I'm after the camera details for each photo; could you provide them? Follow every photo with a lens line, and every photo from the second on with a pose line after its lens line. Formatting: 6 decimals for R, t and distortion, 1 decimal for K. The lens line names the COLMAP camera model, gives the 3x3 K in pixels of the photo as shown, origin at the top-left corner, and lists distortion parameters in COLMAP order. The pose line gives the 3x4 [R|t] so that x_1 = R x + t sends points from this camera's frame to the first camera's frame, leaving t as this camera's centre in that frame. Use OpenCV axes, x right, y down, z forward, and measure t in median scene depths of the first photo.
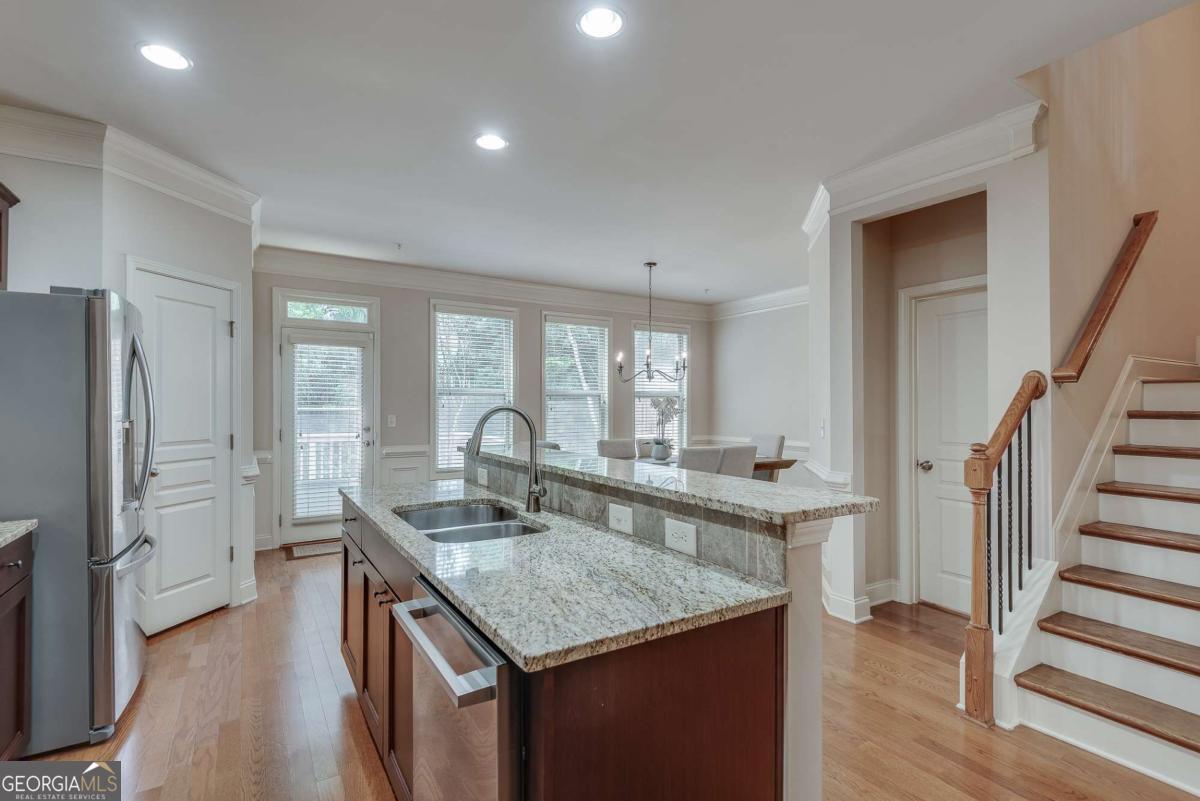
lens RADIAL K [[558.5, 0, 580.9], [0, 558.5, 401.3], [0, 0, 1]] dist [0.023136, -0.011950]
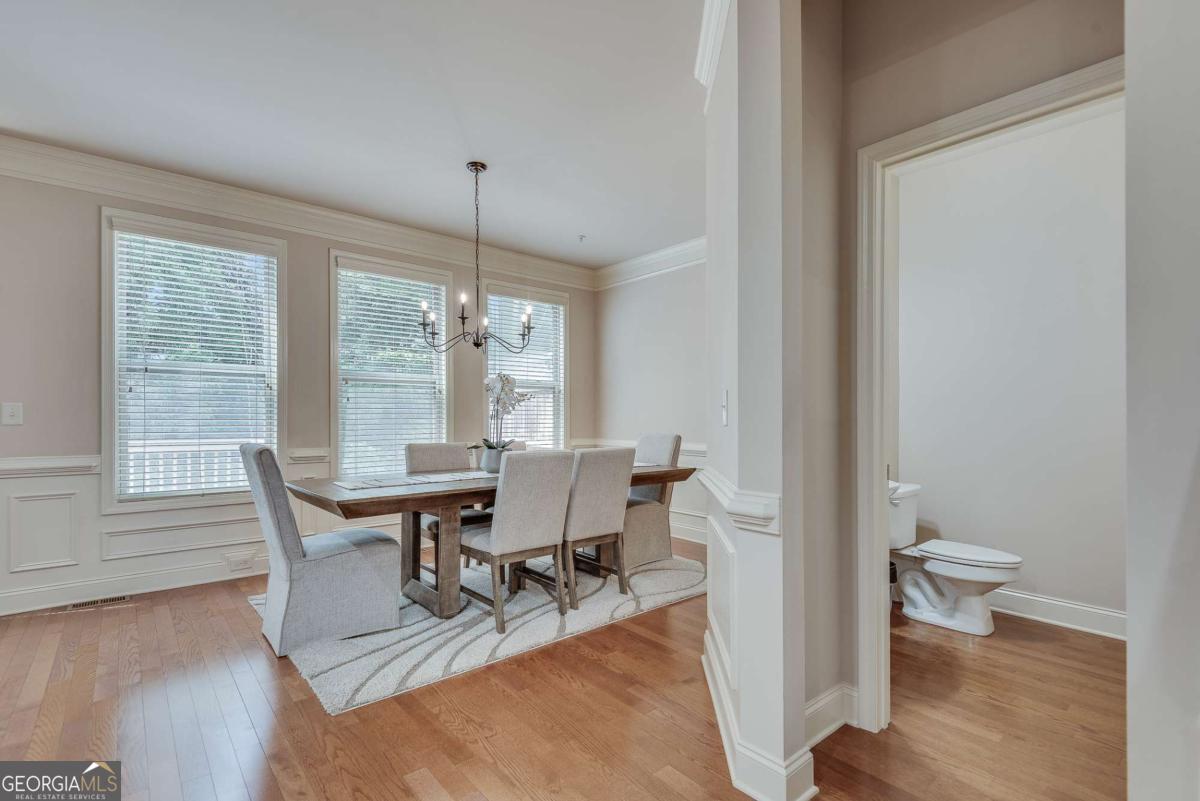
lens RADIAL K [[558.5, 0, 604.5], [0, 558.5, 410.4], [0, 0, 1]] dist [0.023136, -0.011950]
pose [[0.984403, -0.000006, 0.175927, 0.297844], [0.000766, 0.999991, -0.004254, 0.068611], [-0.175926, 0.004322, 0.984394, 0.658928]]
